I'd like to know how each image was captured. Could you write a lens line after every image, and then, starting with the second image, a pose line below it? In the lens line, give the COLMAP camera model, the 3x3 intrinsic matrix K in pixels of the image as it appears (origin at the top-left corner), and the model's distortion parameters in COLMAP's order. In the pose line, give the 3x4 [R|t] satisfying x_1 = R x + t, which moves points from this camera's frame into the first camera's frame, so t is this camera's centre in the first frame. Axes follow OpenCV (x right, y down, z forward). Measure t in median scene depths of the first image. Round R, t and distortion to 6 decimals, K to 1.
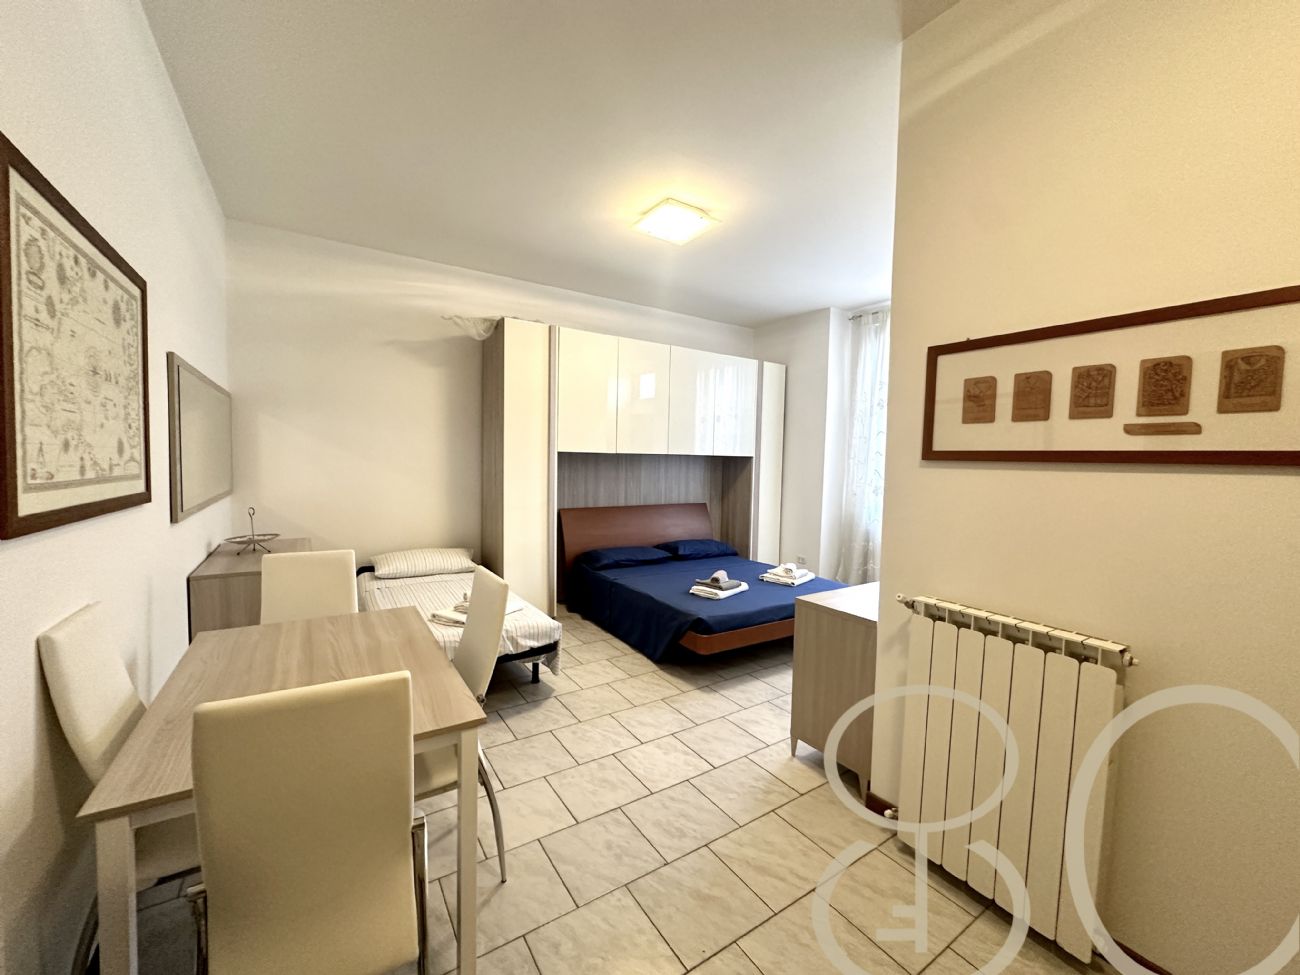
lens RADIAL K [[519.8, 0, 648.7], [0, 519.8, 489.1], [0, 0, 1]] dist [-0.005675, 0.000498]
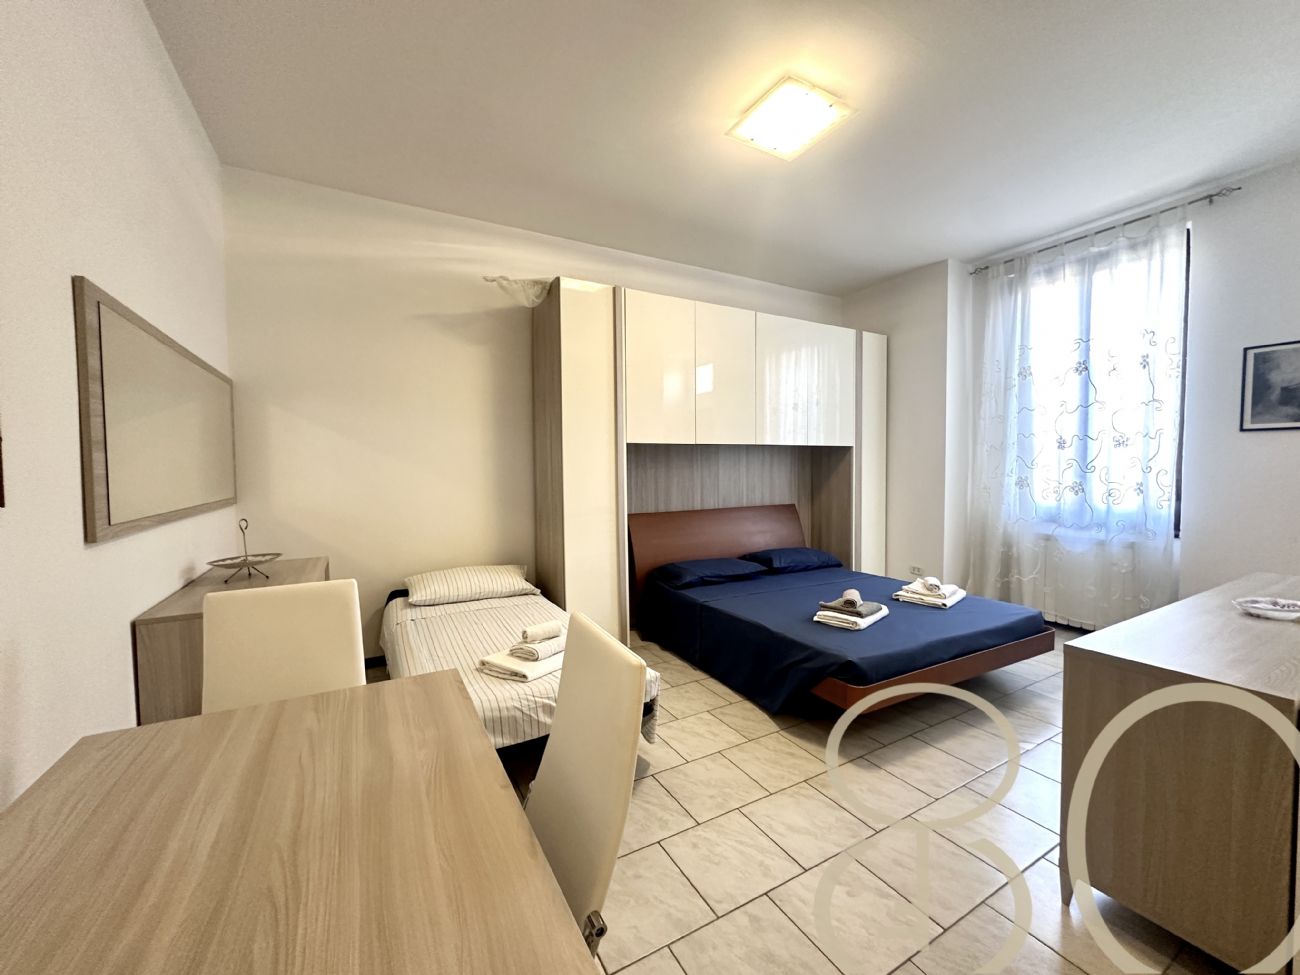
lens RADIAL K [[519.8, 0, 649.5], [0, 519.8, 487.5], [0, 0, 1]] dist [-0.005675, 0.000498]
pose [[0.997260, -0.027456, -0.068695, -0.092559], [0.026210, 0.999476, -0.018983, 0.014383], [0.069180, 0.017130, 0.997457, 0.212080]]
